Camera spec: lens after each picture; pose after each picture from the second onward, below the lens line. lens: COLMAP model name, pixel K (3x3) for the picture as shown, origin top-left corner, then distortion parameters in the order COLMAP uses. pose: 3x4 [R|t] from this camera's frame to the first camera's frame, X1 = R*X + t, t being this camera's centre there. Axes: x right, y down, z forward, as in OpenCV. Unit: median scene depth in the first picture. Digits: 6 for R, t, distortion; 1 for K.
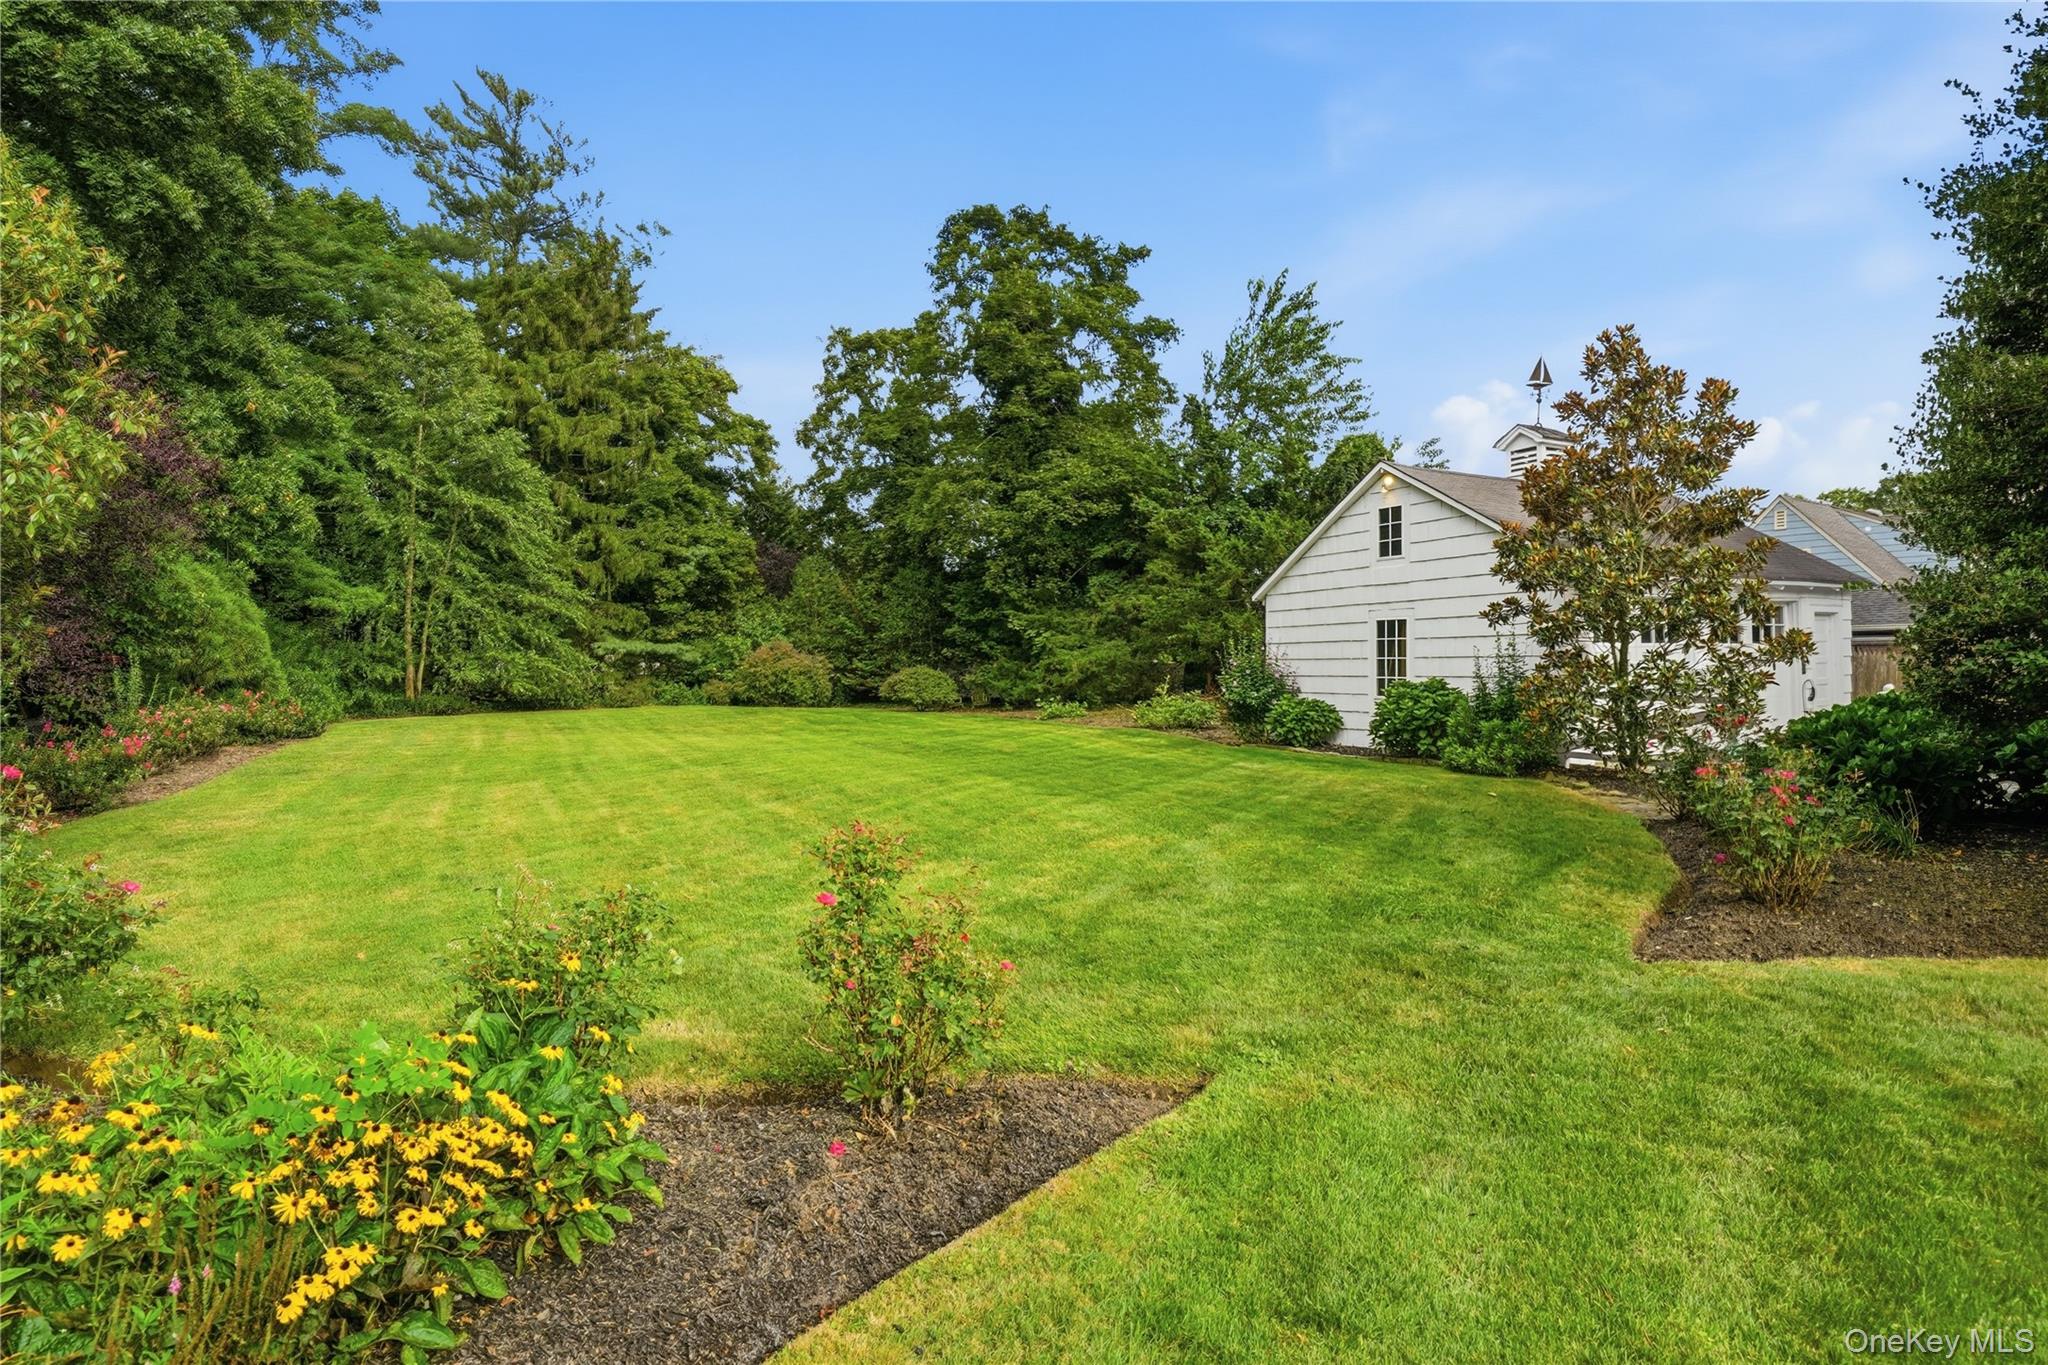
lens RADIAL K [[1043.3, 0, 1020.3], [0, 1043.3, 678.6], [0, 0, 1]] dist [0.000465, 0.001287]
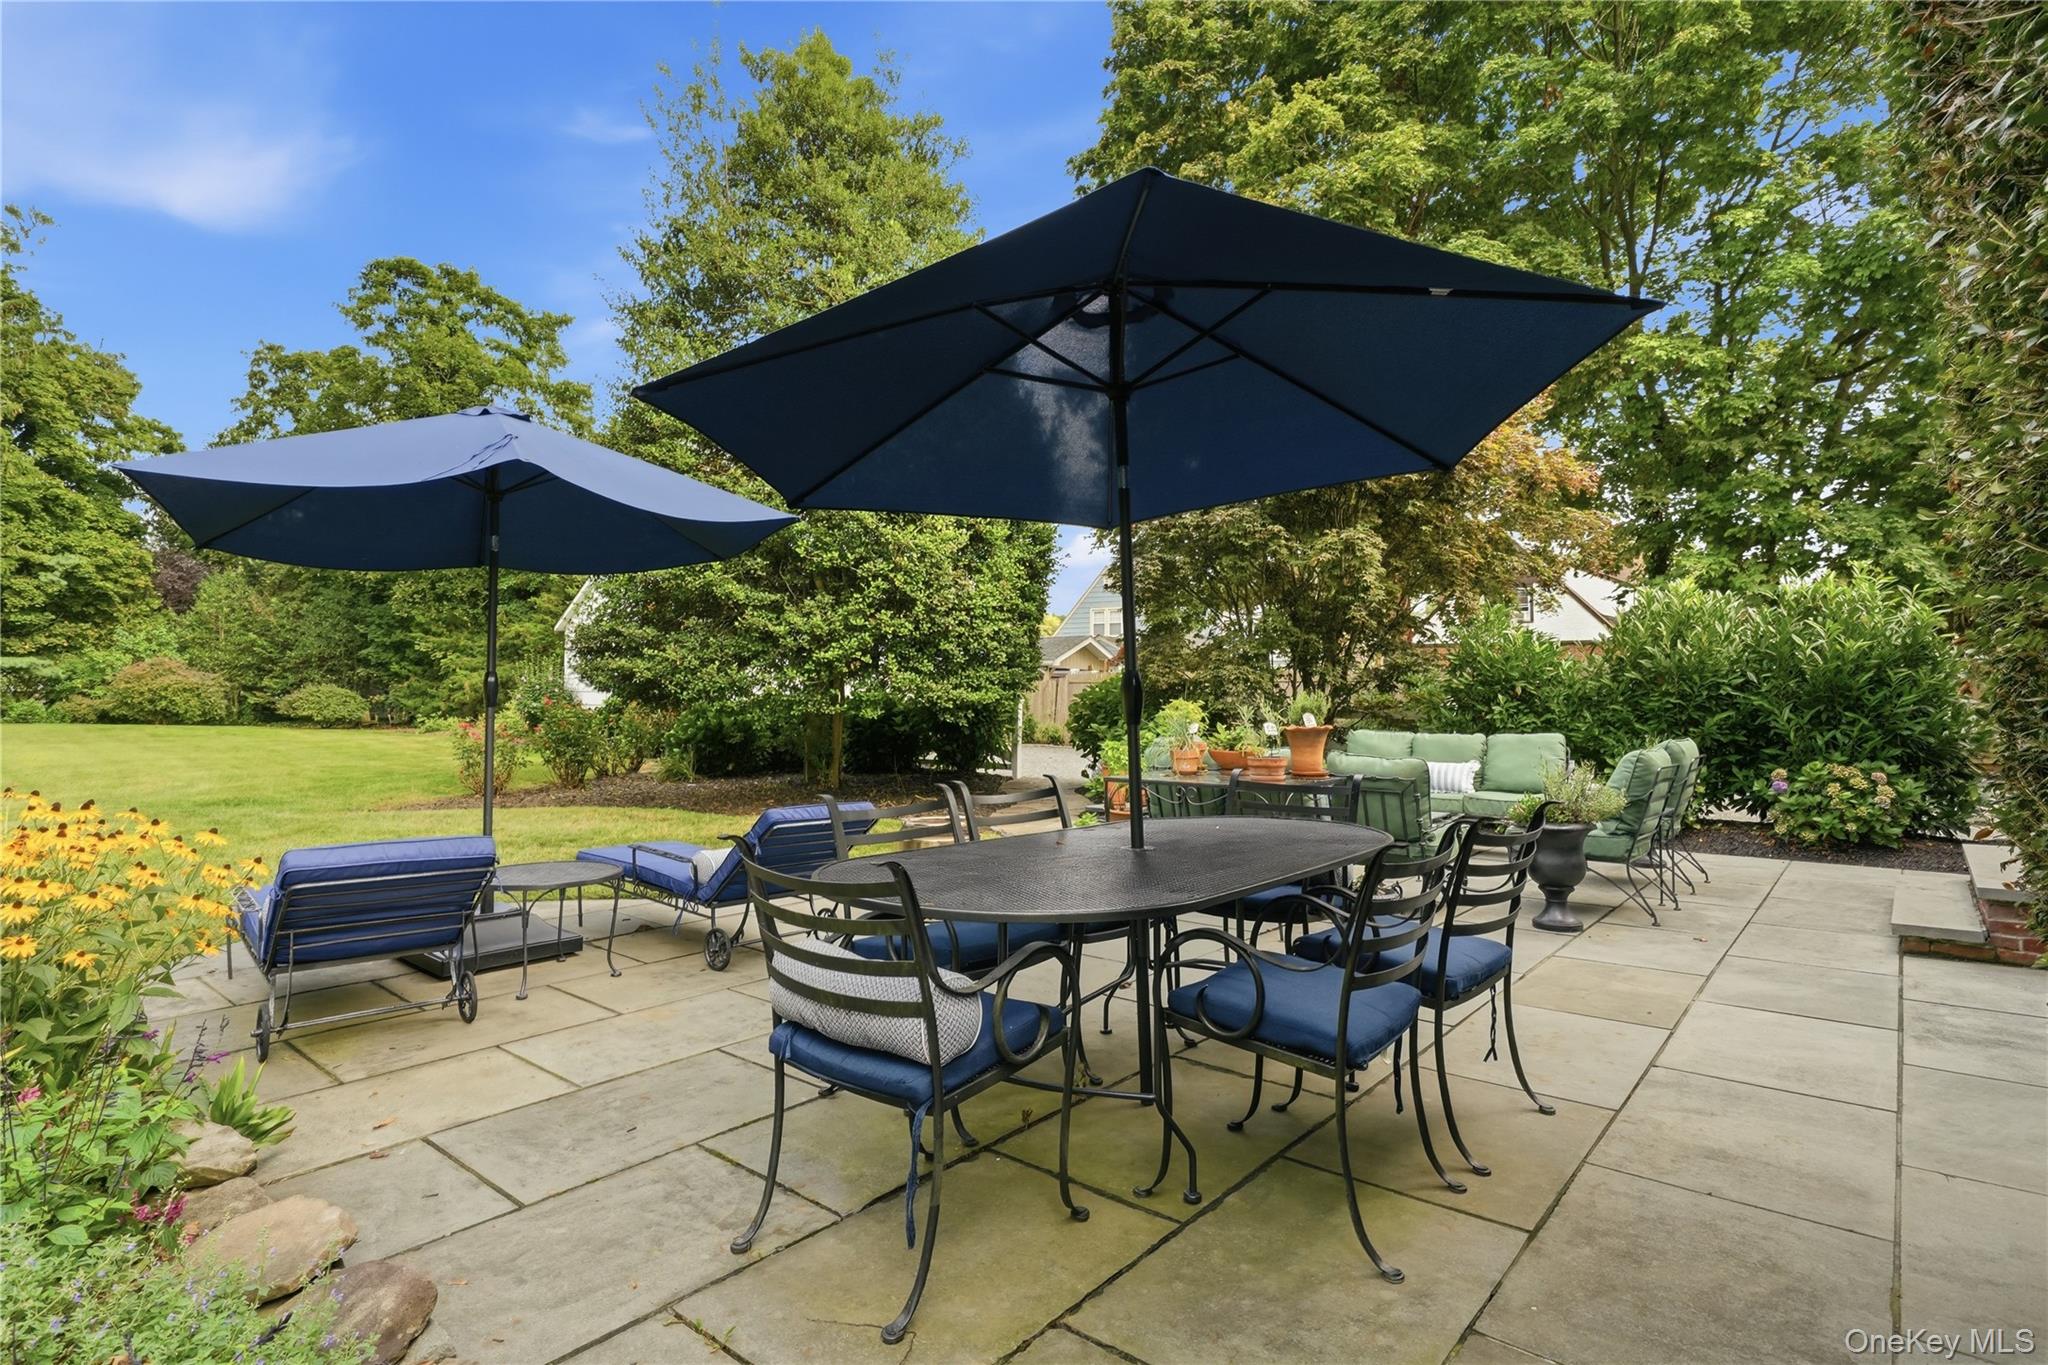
lens RADIAL K [[1043.3, 0, 1012.5], [0, 1043.3, 660.8], [0, 0, 1]] dist [0.000465, 0.001287]
pose [[0.930731, 0.024285, 0.364897, 0.146451], [-0.005952, 0.998666, -0.051283, 0.012482], [-0.365656, 0.045559, 0.929635, -0.188619]]
